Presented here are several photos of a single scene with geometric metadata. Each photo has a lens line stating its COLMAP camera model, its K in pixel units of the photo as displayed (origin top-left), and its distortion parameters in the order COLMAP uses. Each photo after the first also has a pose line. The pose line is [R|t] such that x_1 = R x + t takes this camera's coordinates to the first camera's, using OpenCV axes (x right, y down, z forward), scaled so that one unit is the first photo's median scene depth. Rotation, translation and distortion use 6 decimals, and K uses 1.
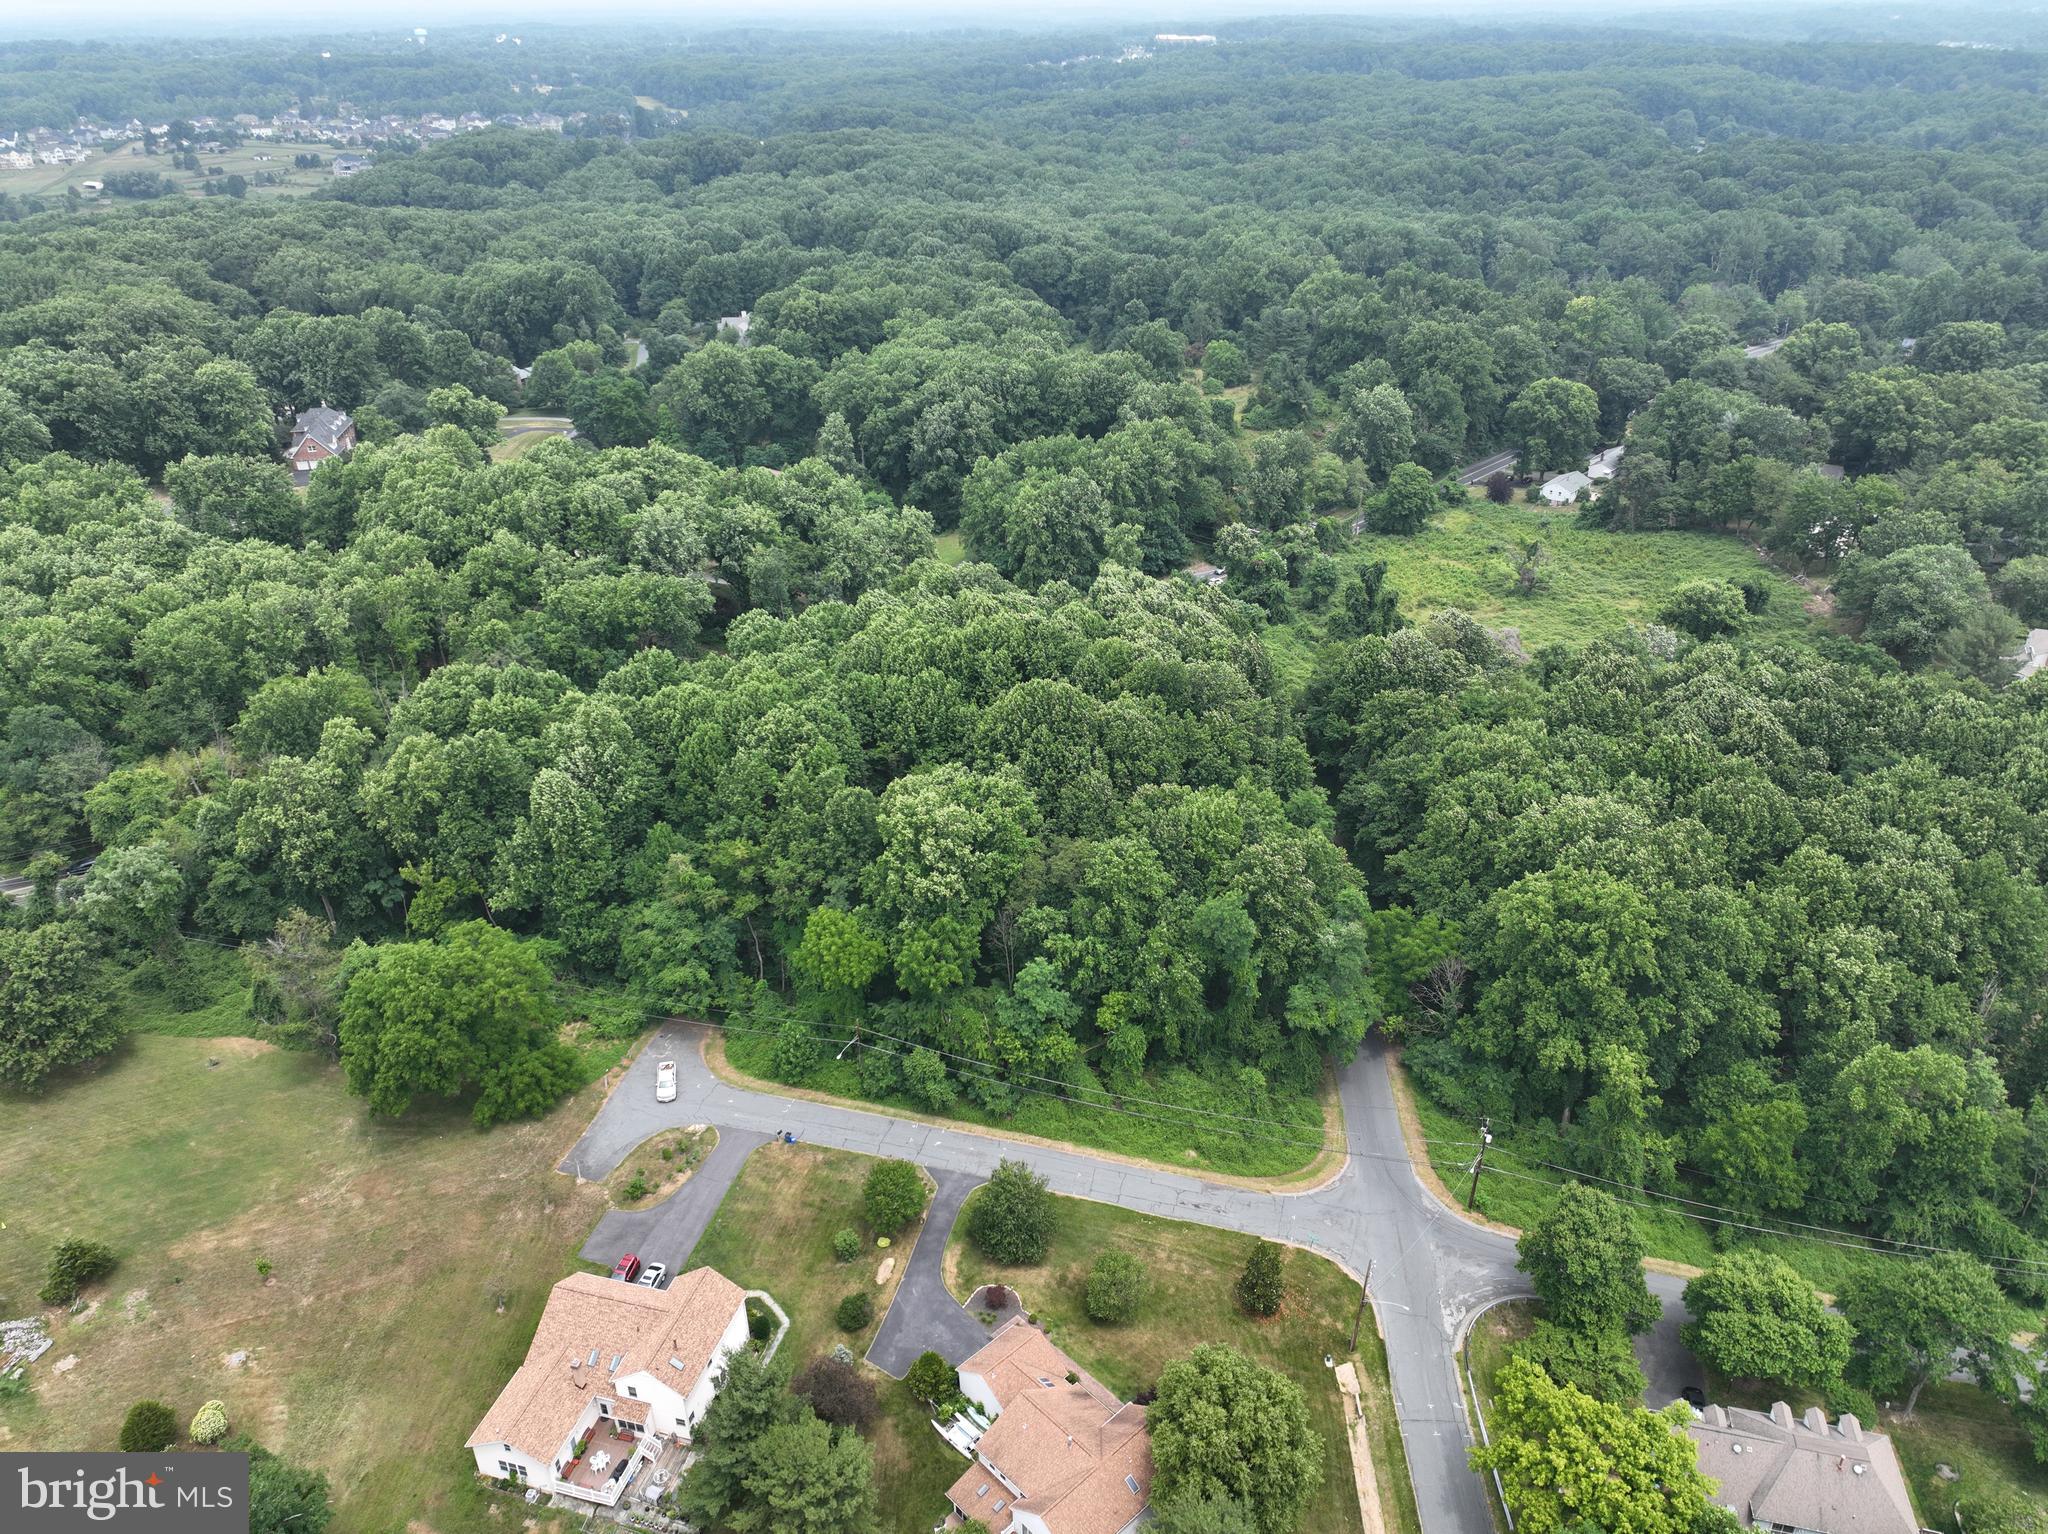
lens RADIAL K [[1453.2, 0, 1043.9], [0, 1453.2, 776.5], [0, 0, 1]] dist [0.003024, 0.006186]
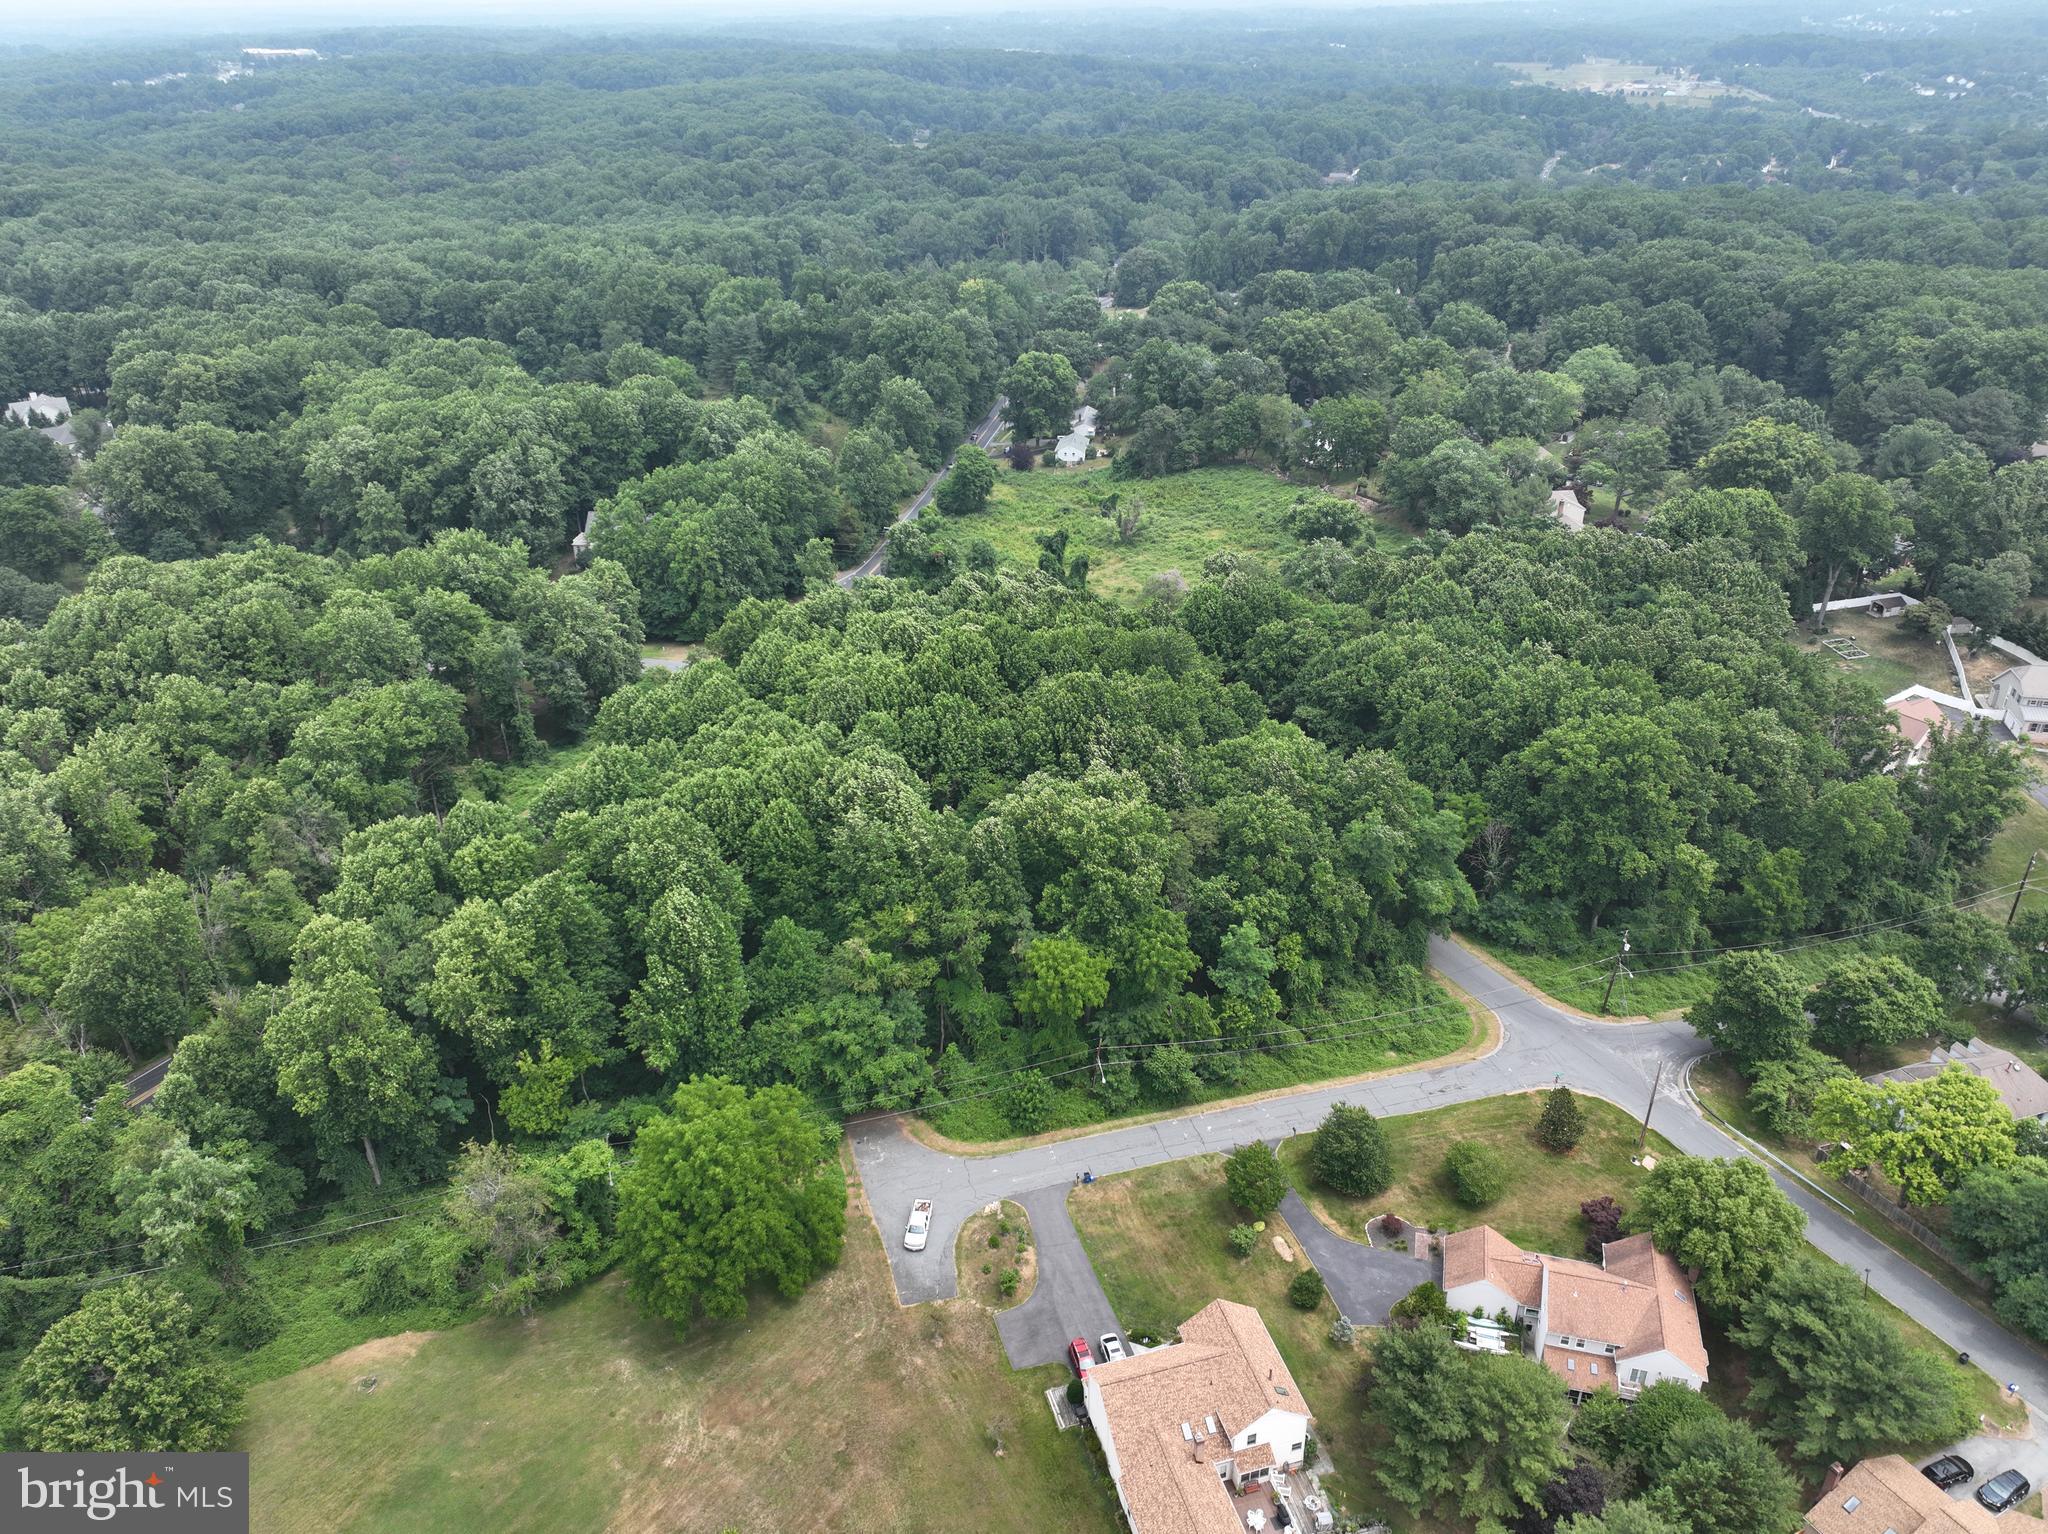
lens RADIAL K [[1453.2, 0, 1043.9], [0, 1453.2, 776.5], [0, 0, 1]] dist [0.003024, 0.006186]
pose [[0.850372, -0.248094, 0.464023, -0.530637], [0.250849, 0.966349, 0.056958, -0.063658], [-0.462539, 0.067964, 0.883990, 0.134361]]
